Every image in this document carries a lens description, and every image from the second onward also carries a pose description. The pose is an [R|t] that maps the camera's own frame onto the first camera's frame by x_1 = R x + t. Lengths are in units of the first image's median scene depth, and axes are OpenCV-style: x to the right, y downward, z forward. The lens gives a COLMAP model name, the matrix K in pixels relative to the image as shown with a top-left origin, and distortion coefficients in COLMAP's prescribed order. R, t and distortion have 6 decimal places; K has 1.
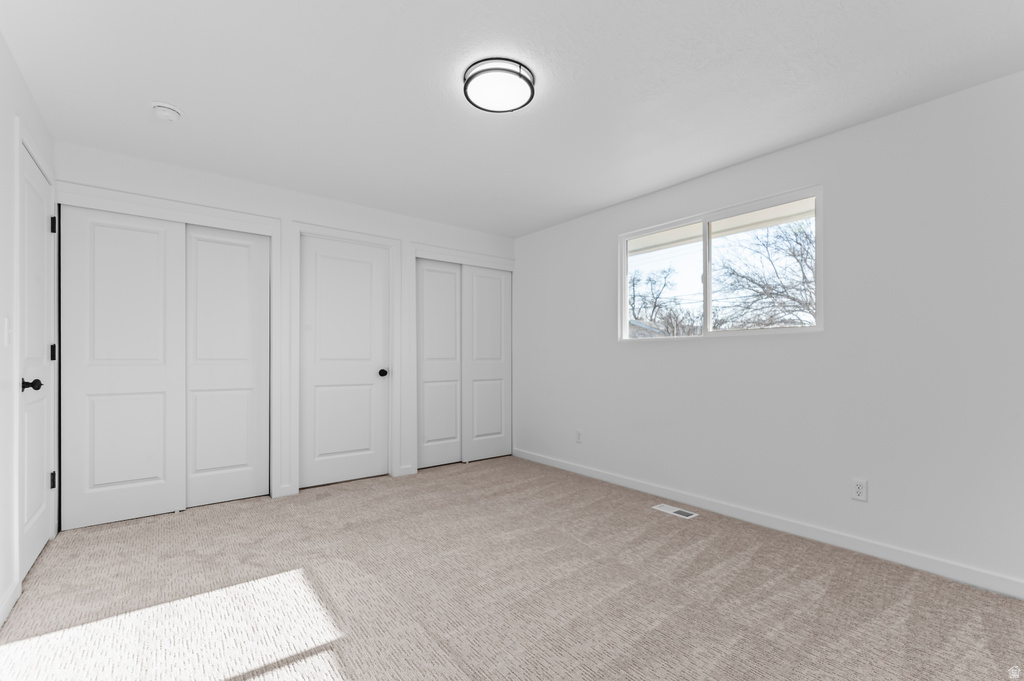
lens RADIAL K [[452.4, 0, 530.3], [0, 452.4, 354.7], [0, 0, 1]] dist [-0.001031, -0.000540]
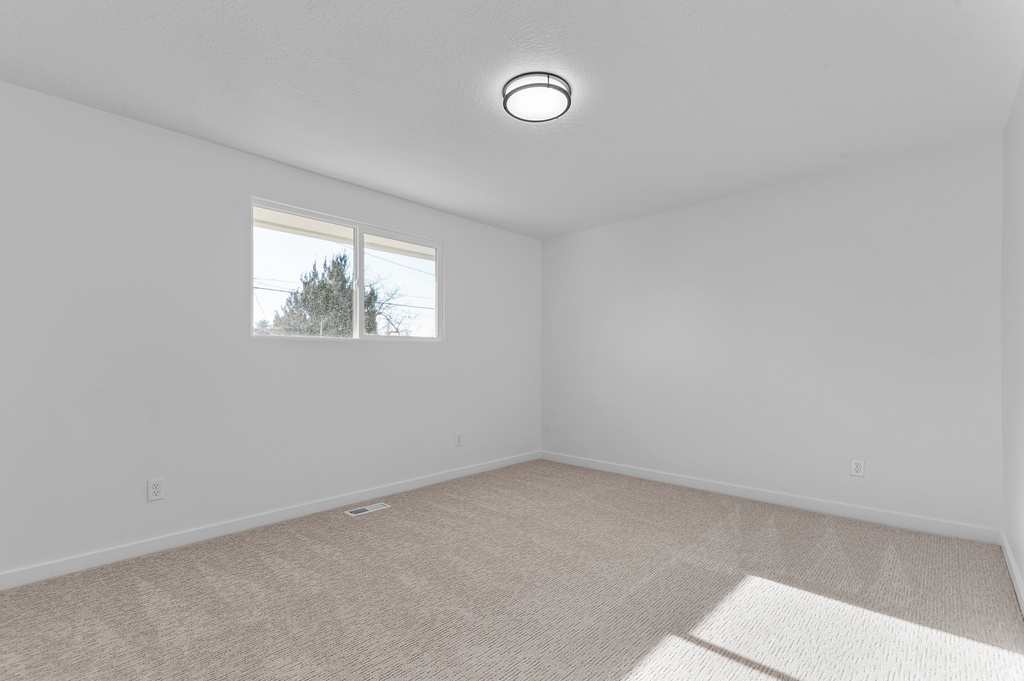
lens RADIAL K [[452.4, 0, 530.3], [0, 452.4, 354.7], [0, 0, 1]] dist [-0.001031, -0.000540]
pose [[-0.156249, 0.011098, 0.987655, -0.785682], [-0.007948, 0.999890, -0.012493, 0.007446], [-0.987686, -0.009802, -0.156144, 0.840889]]
